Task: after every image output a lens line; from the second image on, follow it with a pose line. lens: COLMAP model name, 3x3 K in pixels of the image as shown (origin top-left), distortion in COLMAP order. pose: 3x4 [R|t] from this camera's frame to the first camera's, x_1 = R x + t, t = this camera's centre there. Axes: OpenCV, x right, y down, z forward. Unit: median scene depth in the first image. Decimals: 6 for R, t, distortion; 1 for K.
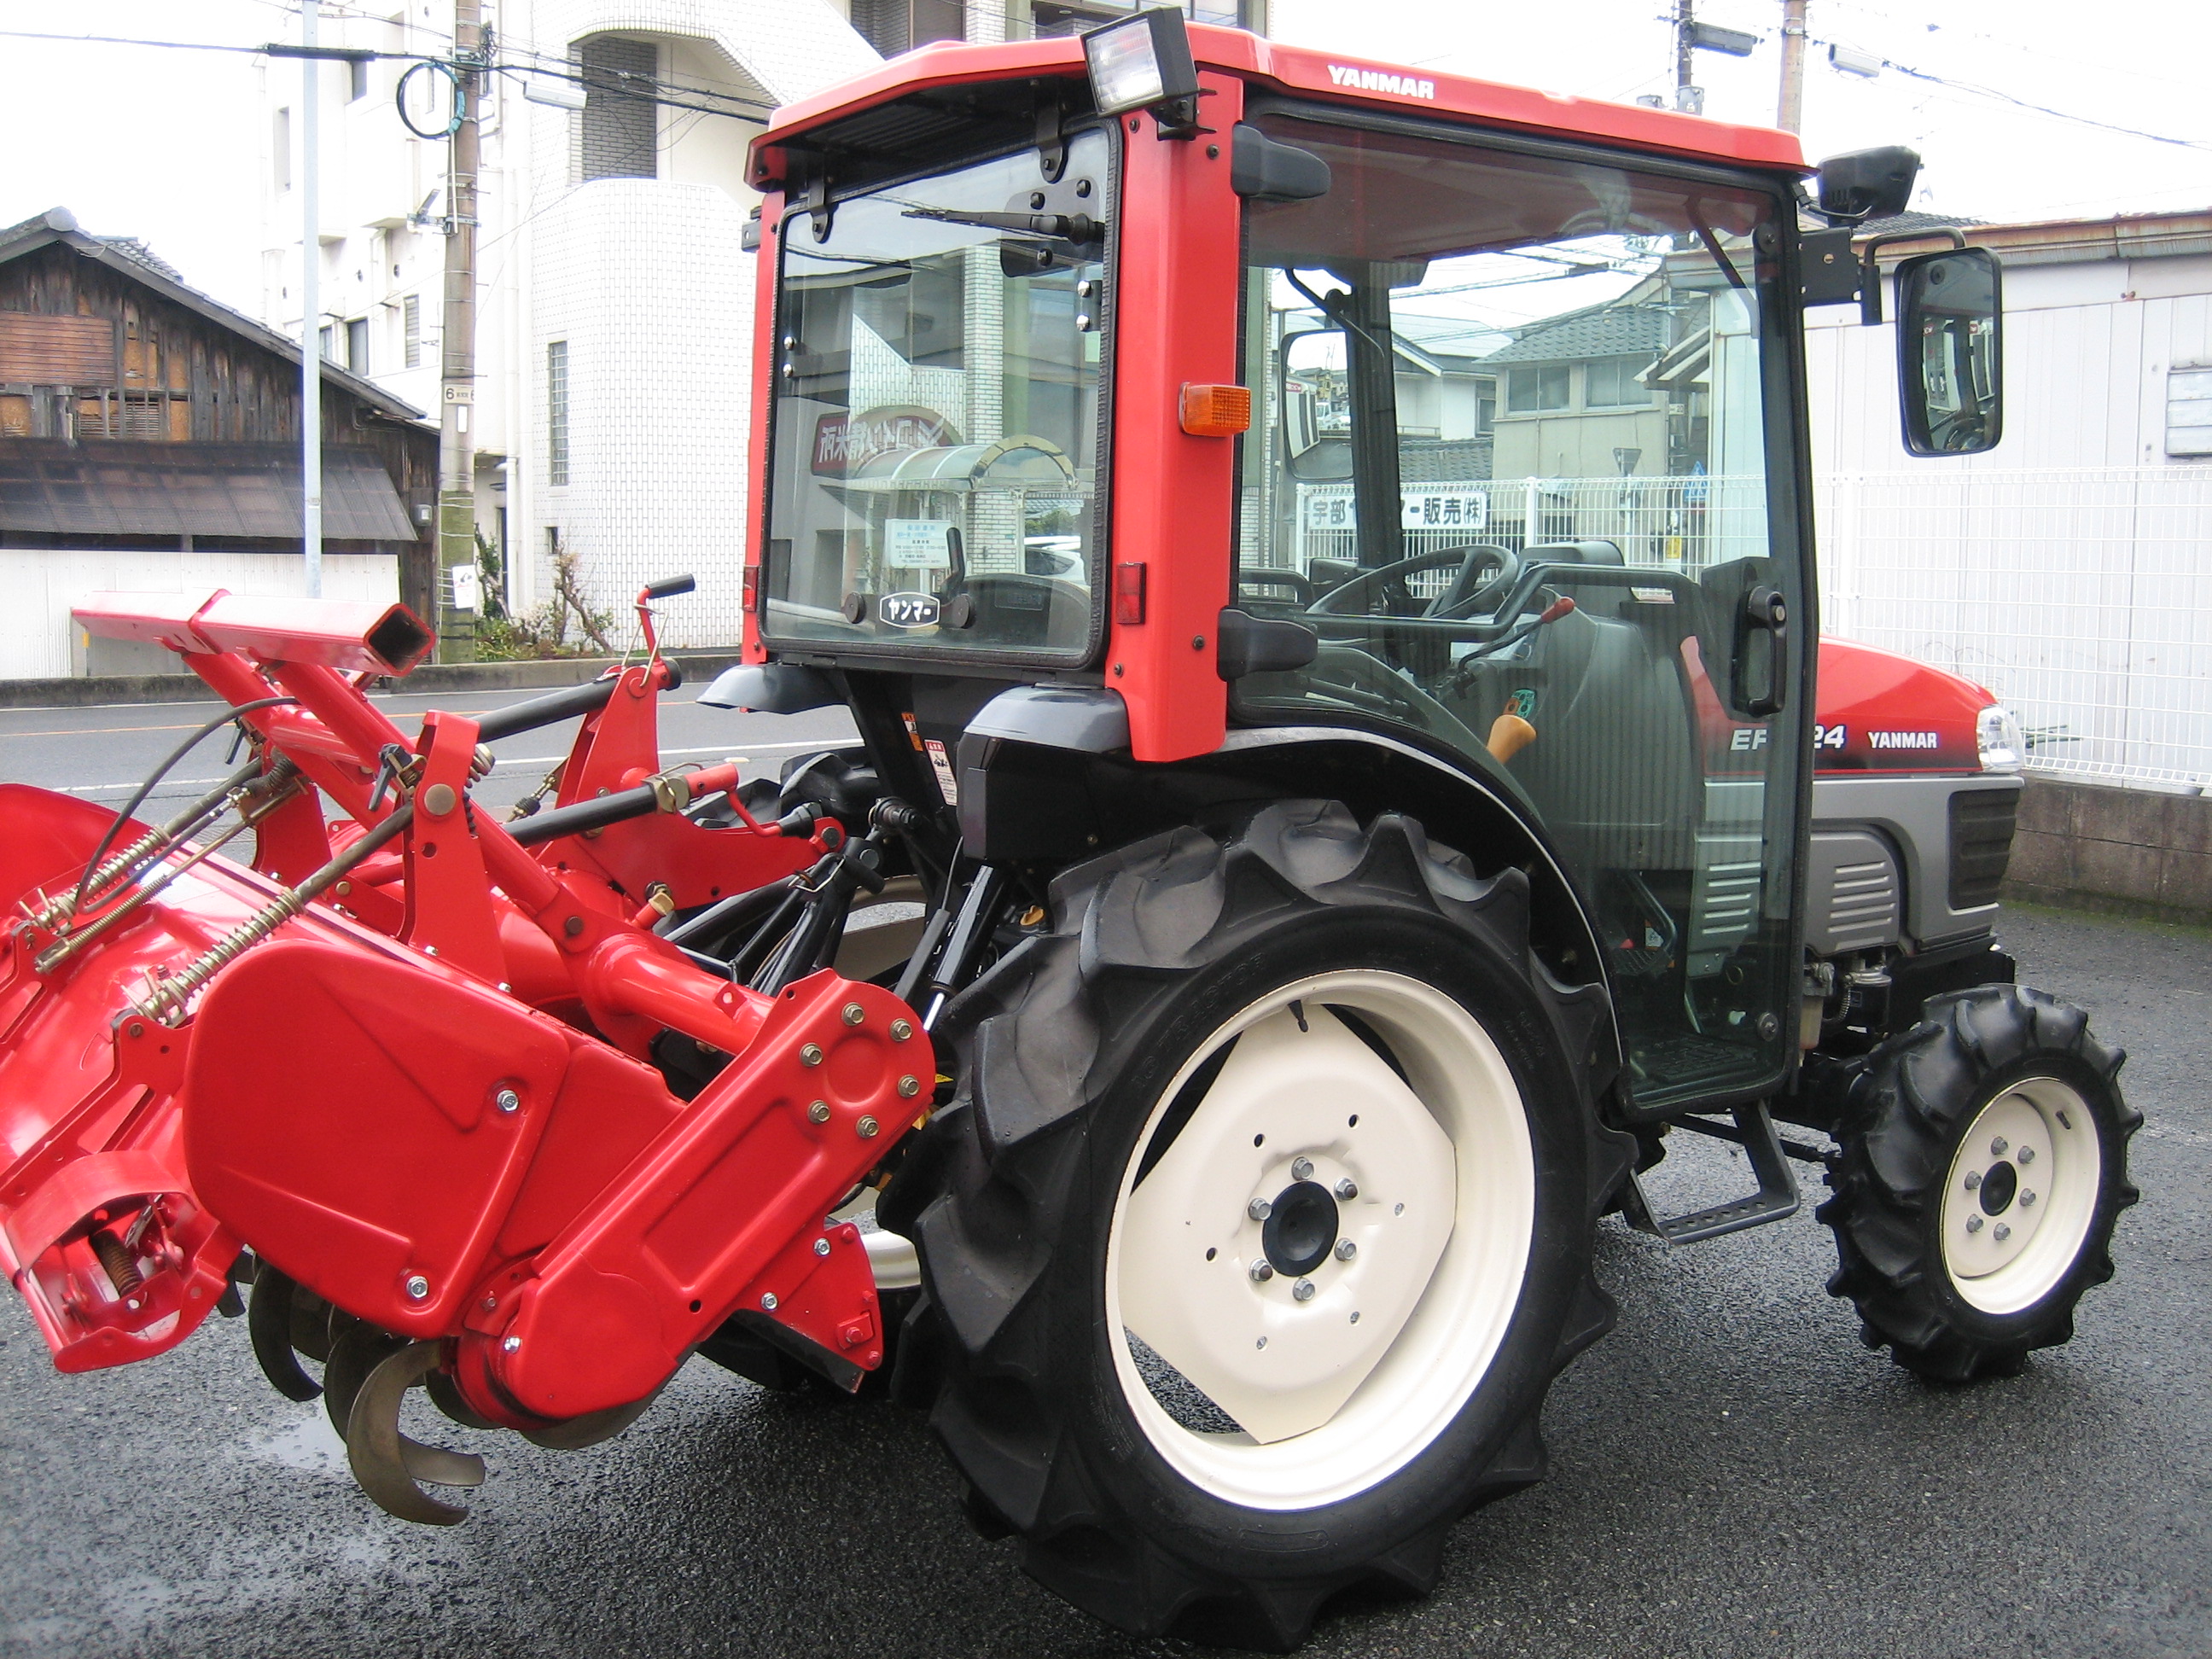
lens RADIAL K [[2281.0, 0, 1138.7], [0, 2281.0, 825.9], [0, 0, 1]] dist [-0.154416, 0.205000]
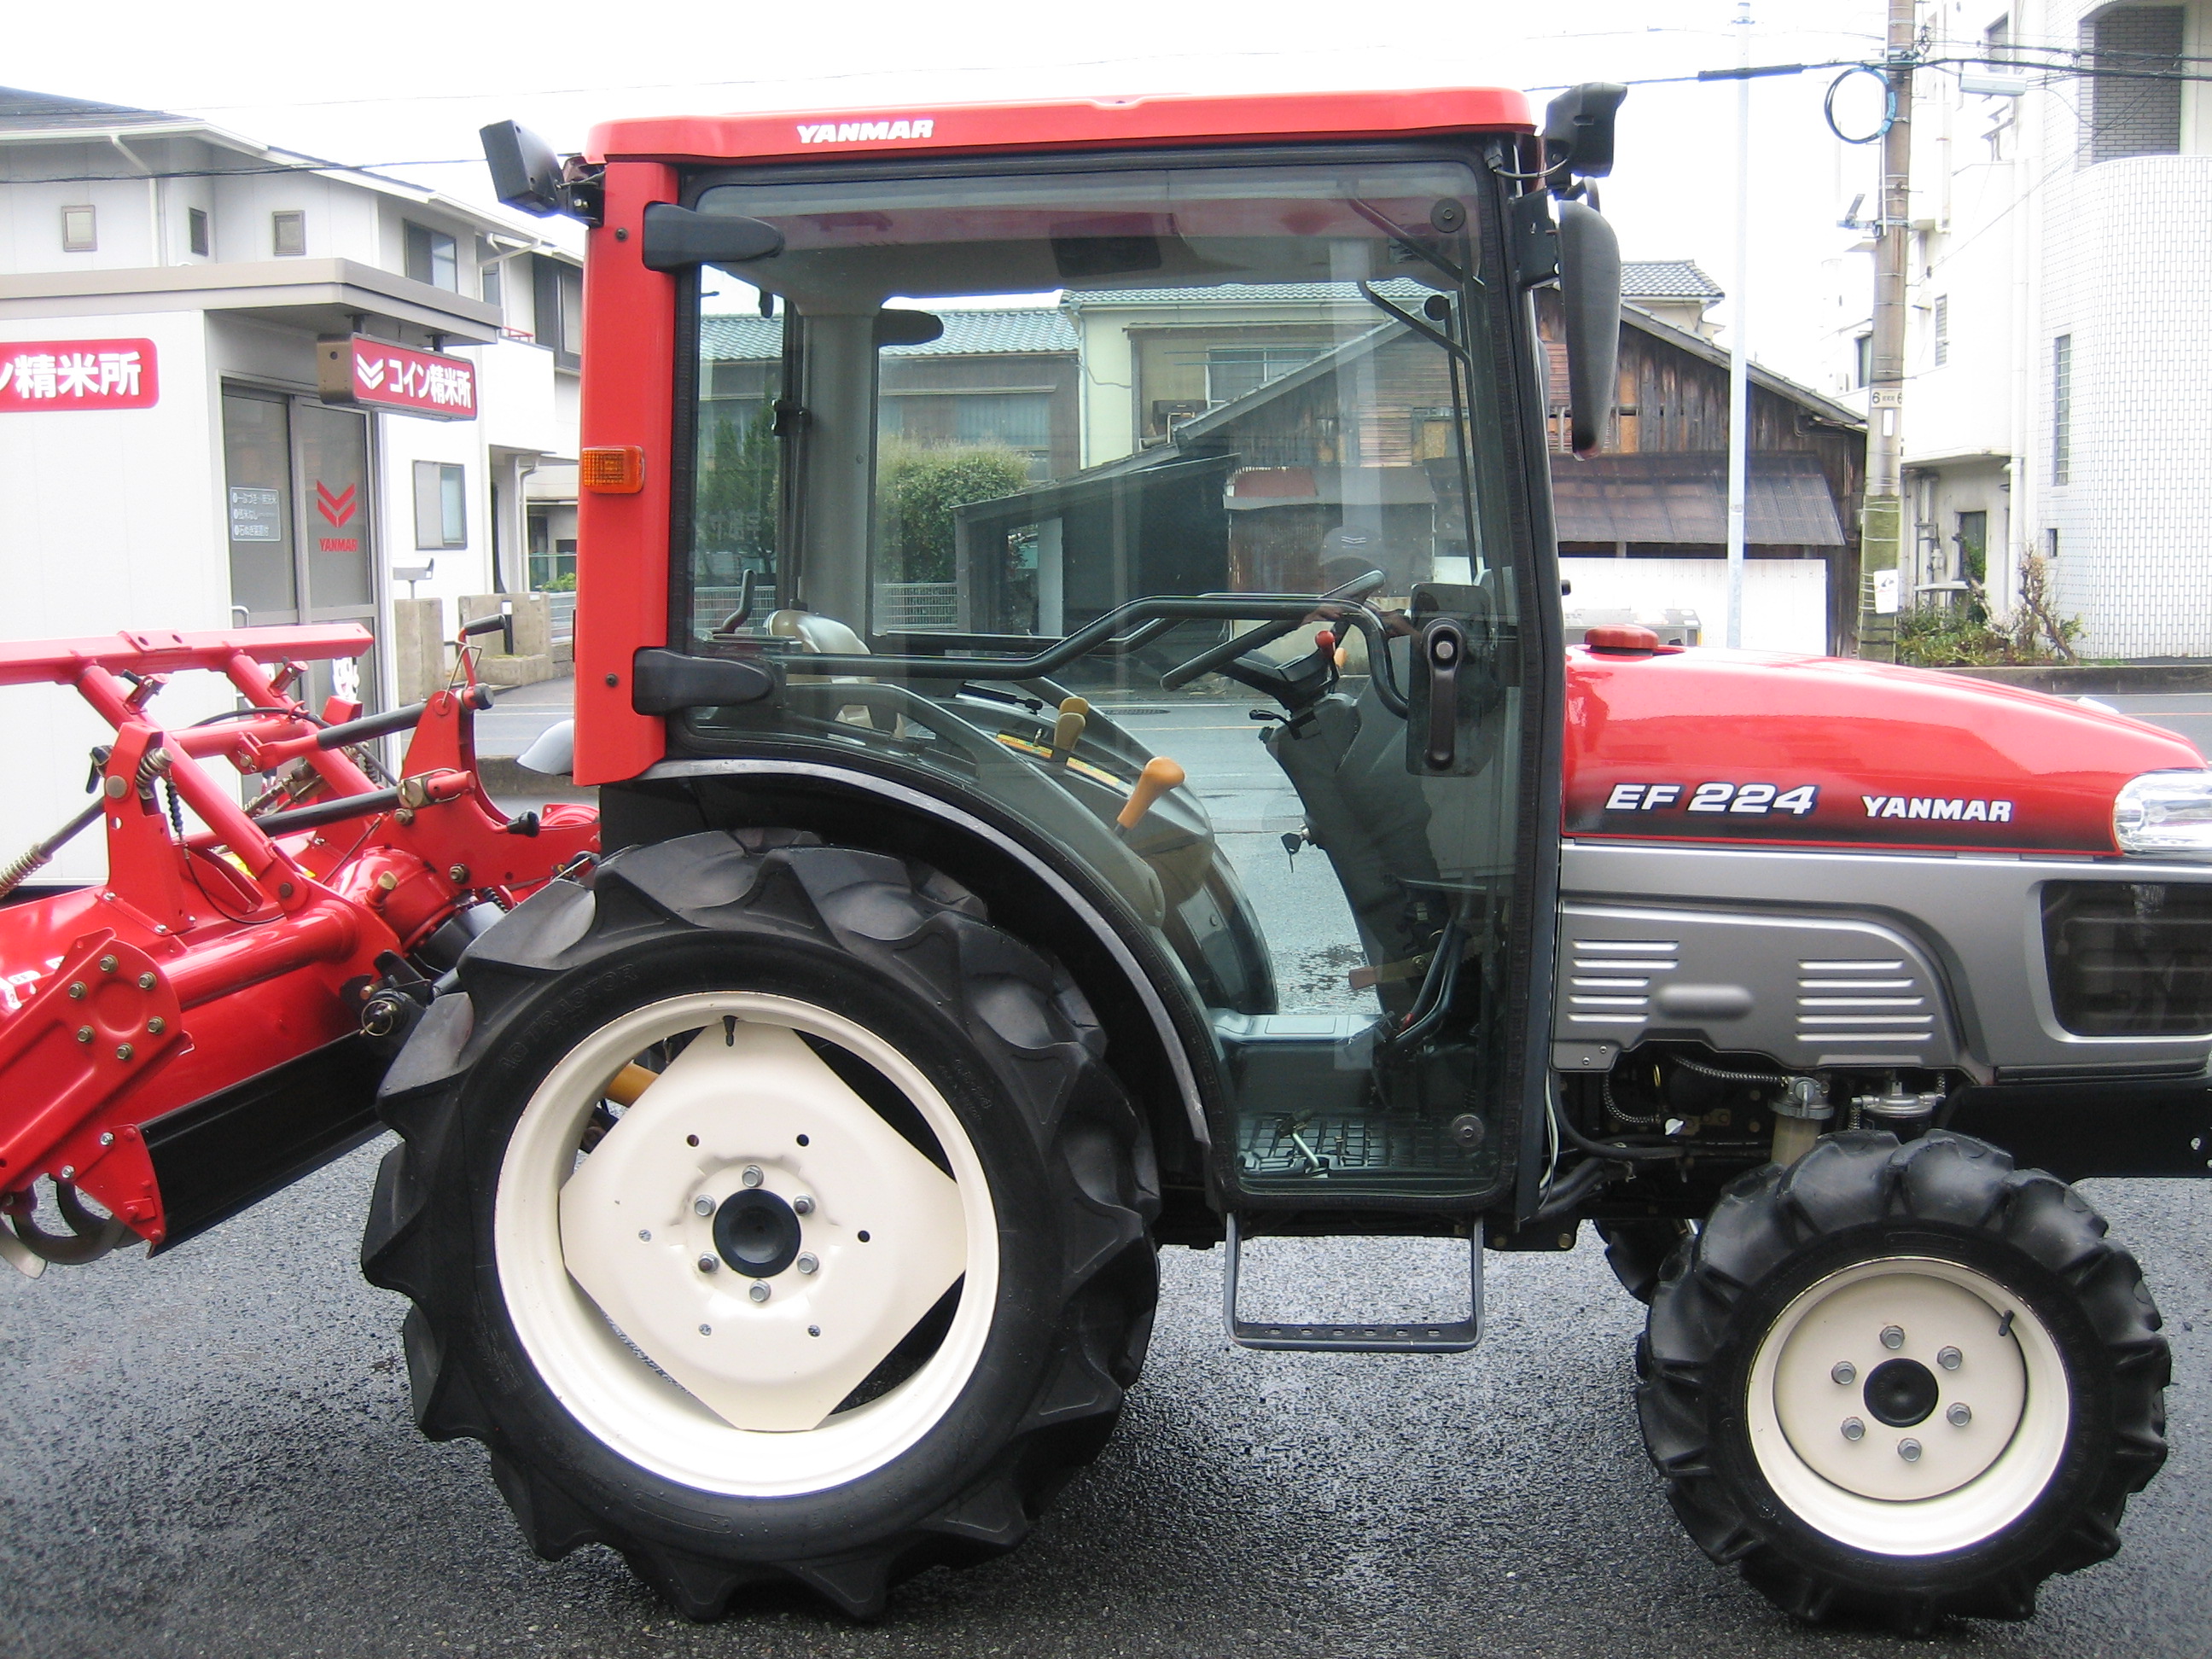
lens RADIAL K [[2281.0, 0, 1138.7], [0, 2281.0, 825.9], [0, 0, 1]] dist [-0.154416, 0.205000]
pose [[0.758812, 0.058022, -0.648720, 0.262548], [-0.058106, 0.998083, 0.021303, -0.013404], [0.648712, 0.021529, 0.760729, 0.092186]]
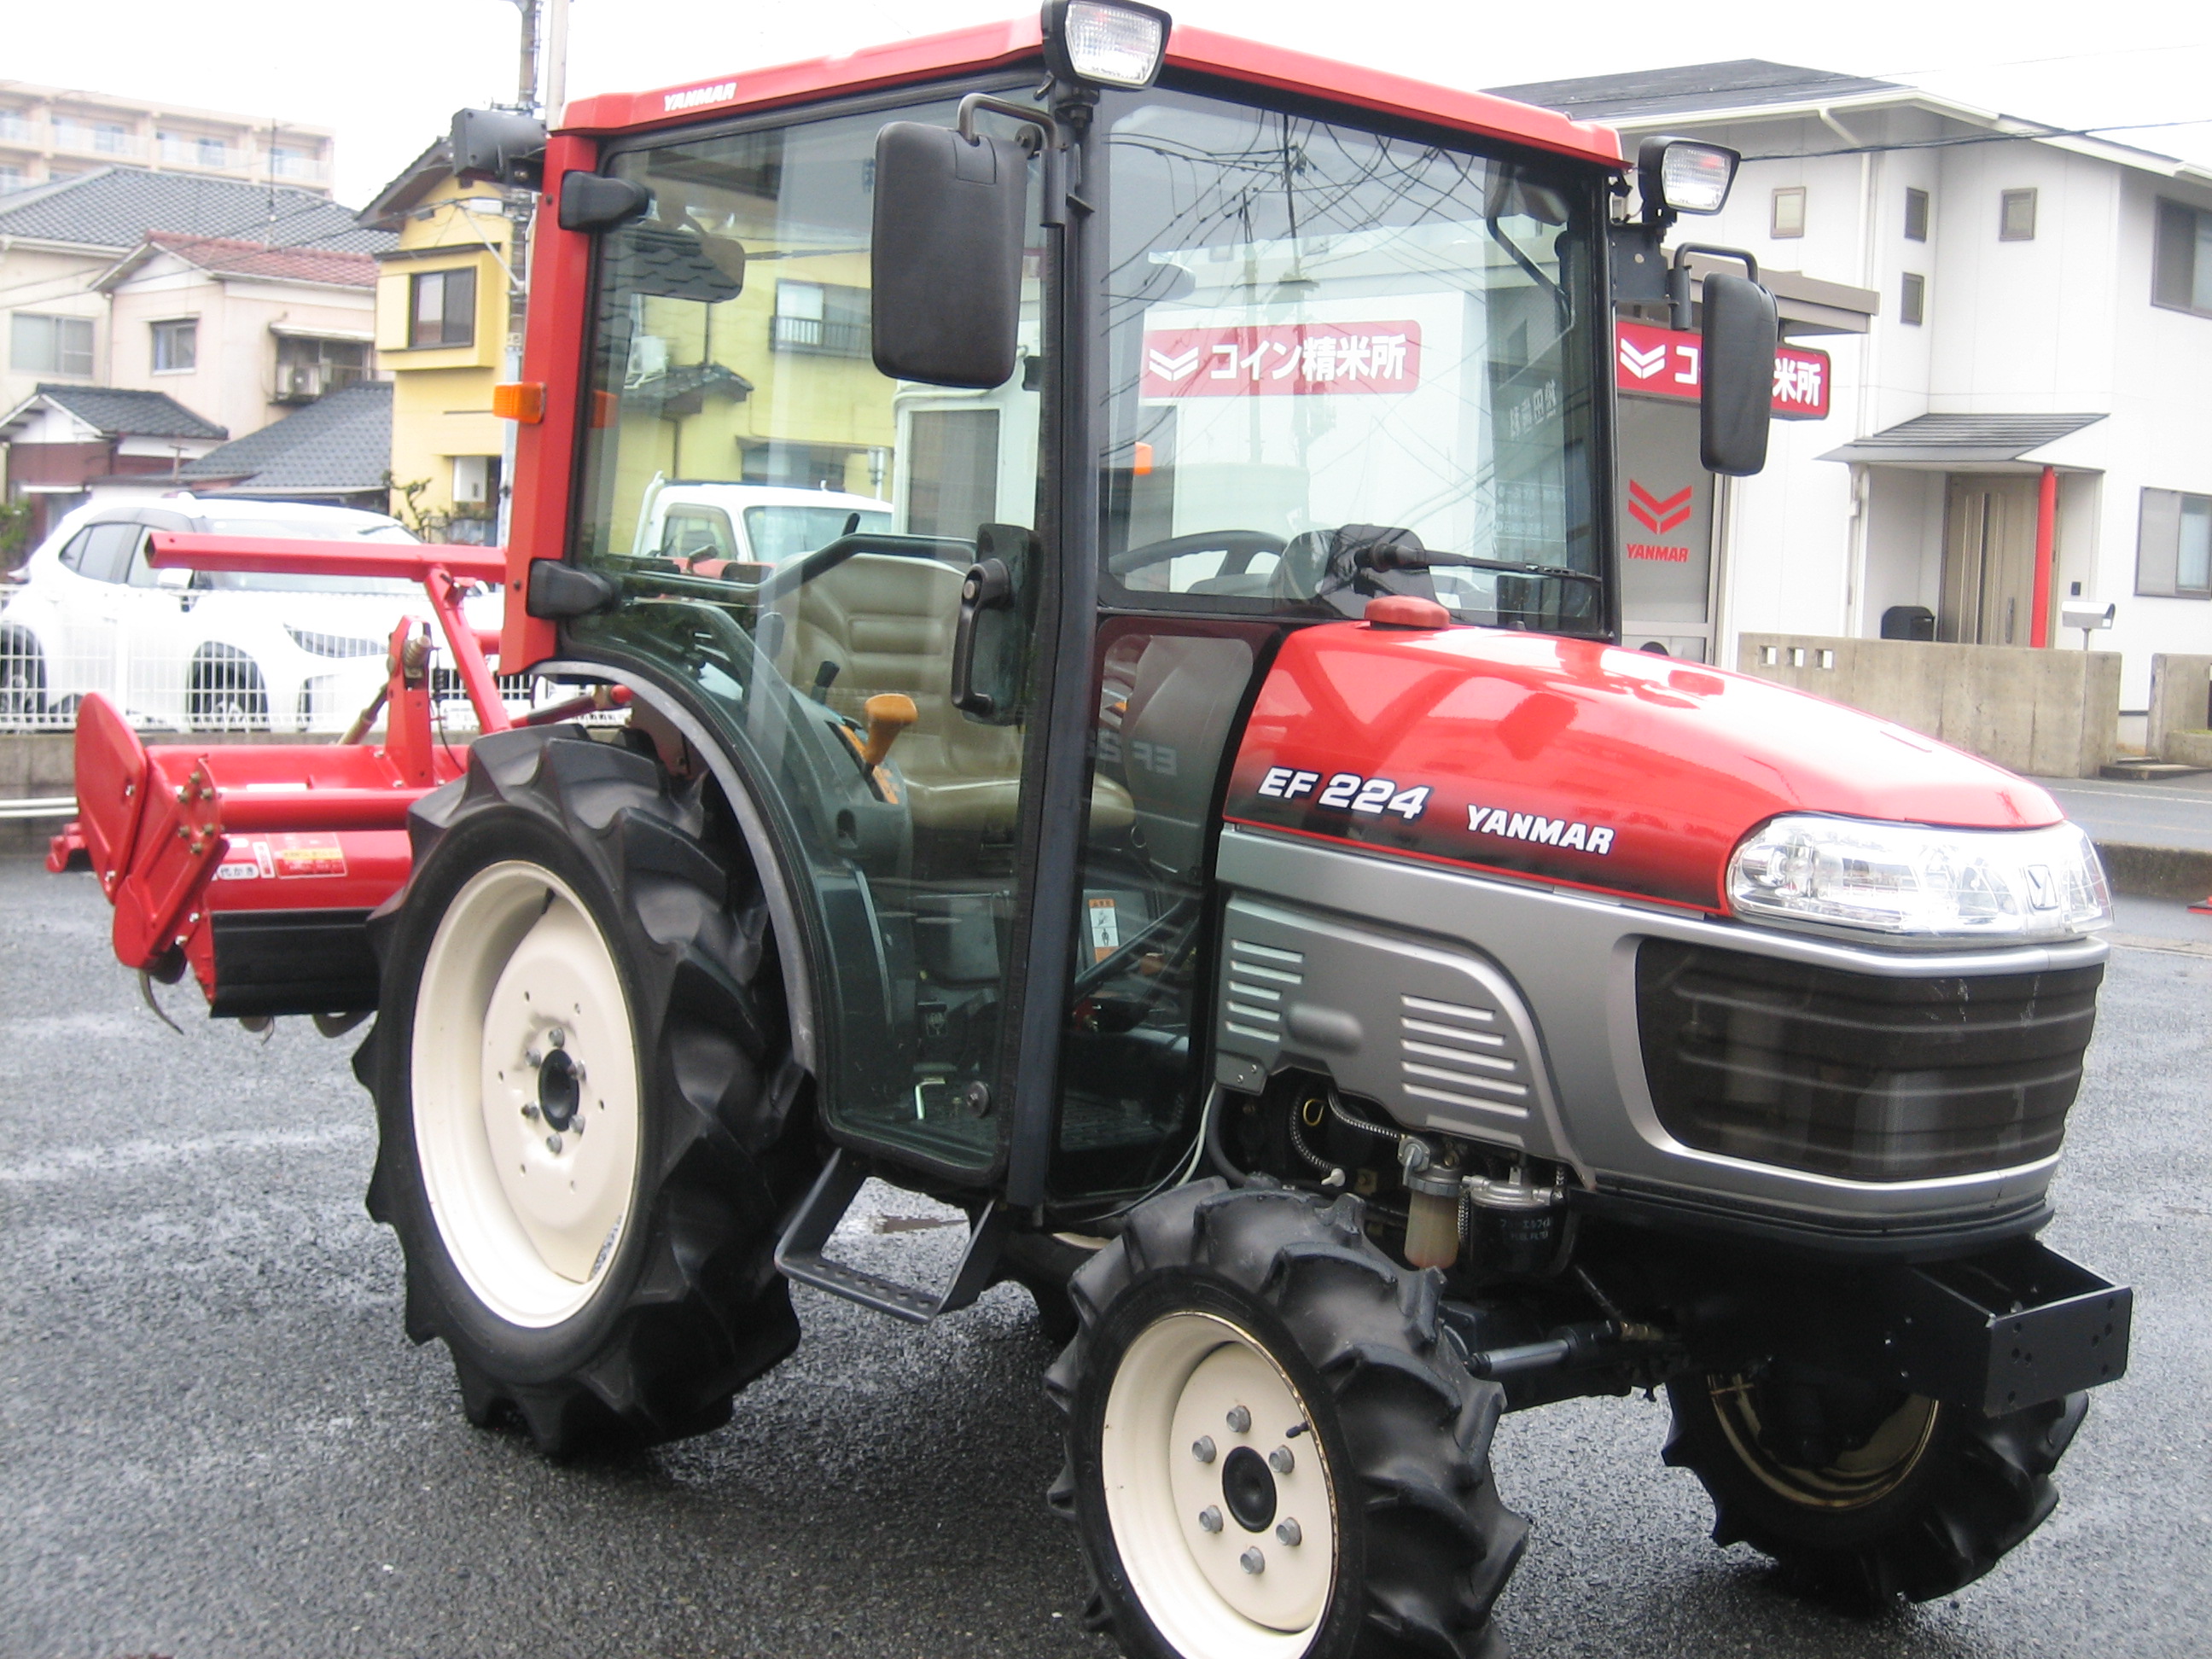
lens RADIAL K [[2823.6, 0, 1197.7], [0, 2823.6, 820.7], [0, 0, 1]] dist [-0.124205, 0.075936]
pose [[0.132184, 0.081066, -0.987905, 0.458116], [-0.163584, 0.984768, 0.058921, -0.029424], [0.977634, 0.153817, 0.143432, 0.326318]]
